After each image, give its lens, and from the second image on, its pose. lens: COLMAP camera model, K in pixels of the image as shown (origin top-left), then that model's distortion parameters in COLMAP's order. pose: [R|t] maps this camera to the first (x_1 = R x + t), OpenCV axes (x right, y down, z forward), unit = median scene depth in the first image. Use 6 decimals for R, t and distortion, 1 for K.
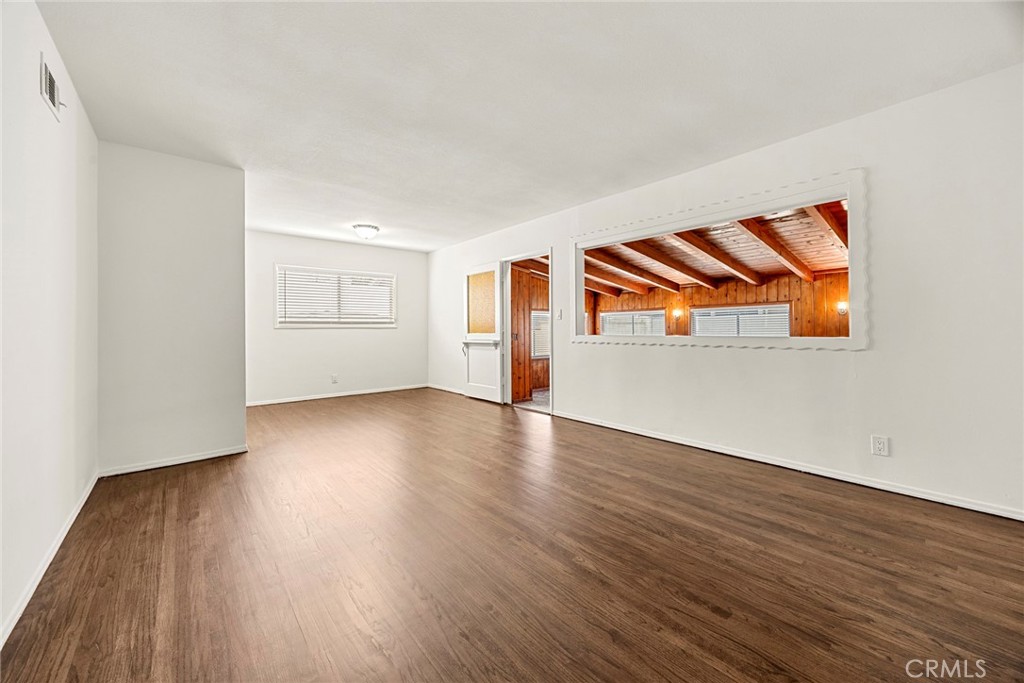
lens RADIAL K [[390.1, 0, 513.7], [0, 390.1, 335.1], [0, 0, 1]] dist [-0.005053, -0.000315]
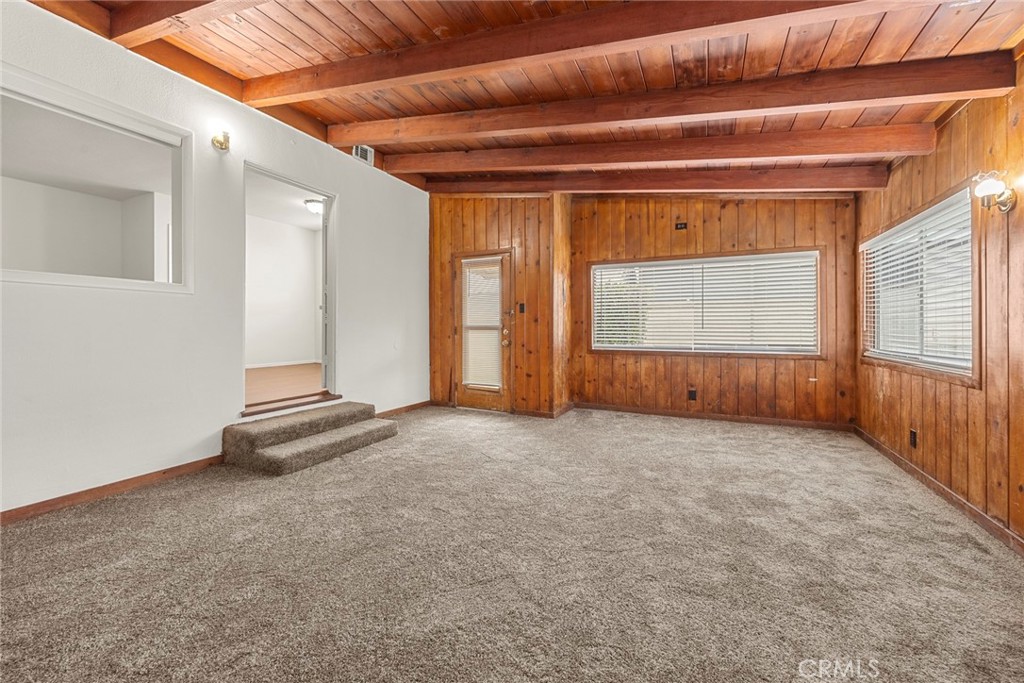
lens RADIAL K [[390.1, 0, 519.2], [0, 390.1, 332.3], [0, 0, 1]] dist [-0.005053, -0.000315]
pose [[0.409915, 0.021202, -0.911877, 0.825644], [-0.018762, 0.999714, 0.014810, 0.050194], [0.911931, 0.011038, 0.410195, 1.087032]]
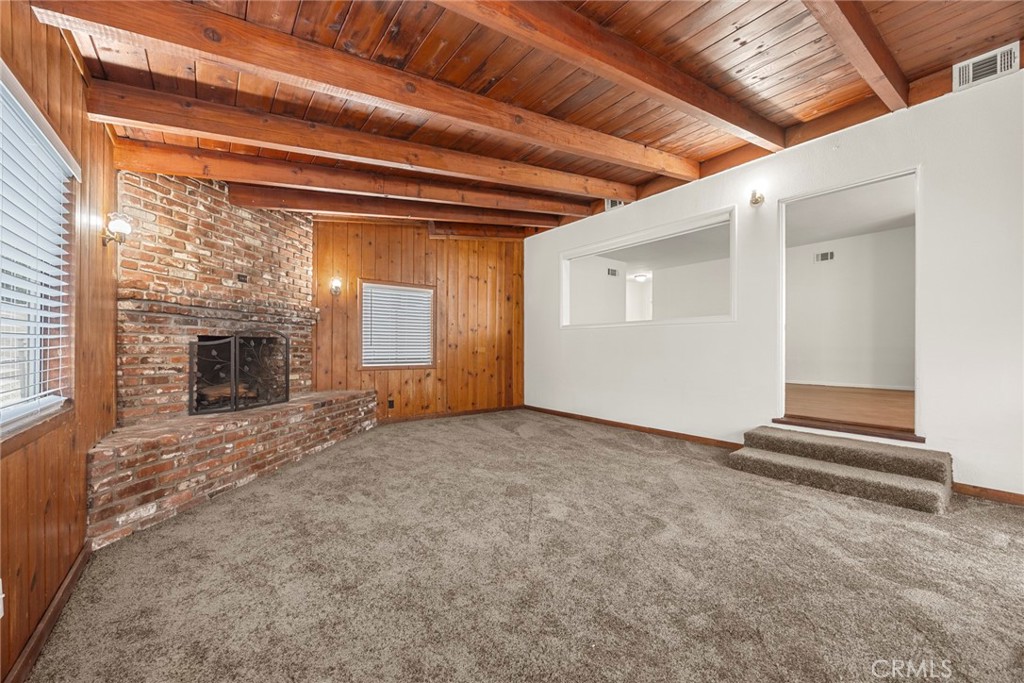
lens RADIAL K [[390.1, 0, 510.6], [0, 390.1, 345.7], [0, 0, 1]] dist [-0.005053, -0.000315]
pose [[-0.998878, 0.011348, 0.045974, 0.554215], [0.011824, 0.999879, 0.010095, 0.048022], [-0.045853, 0.010627, -0.998892, 1.640557]]
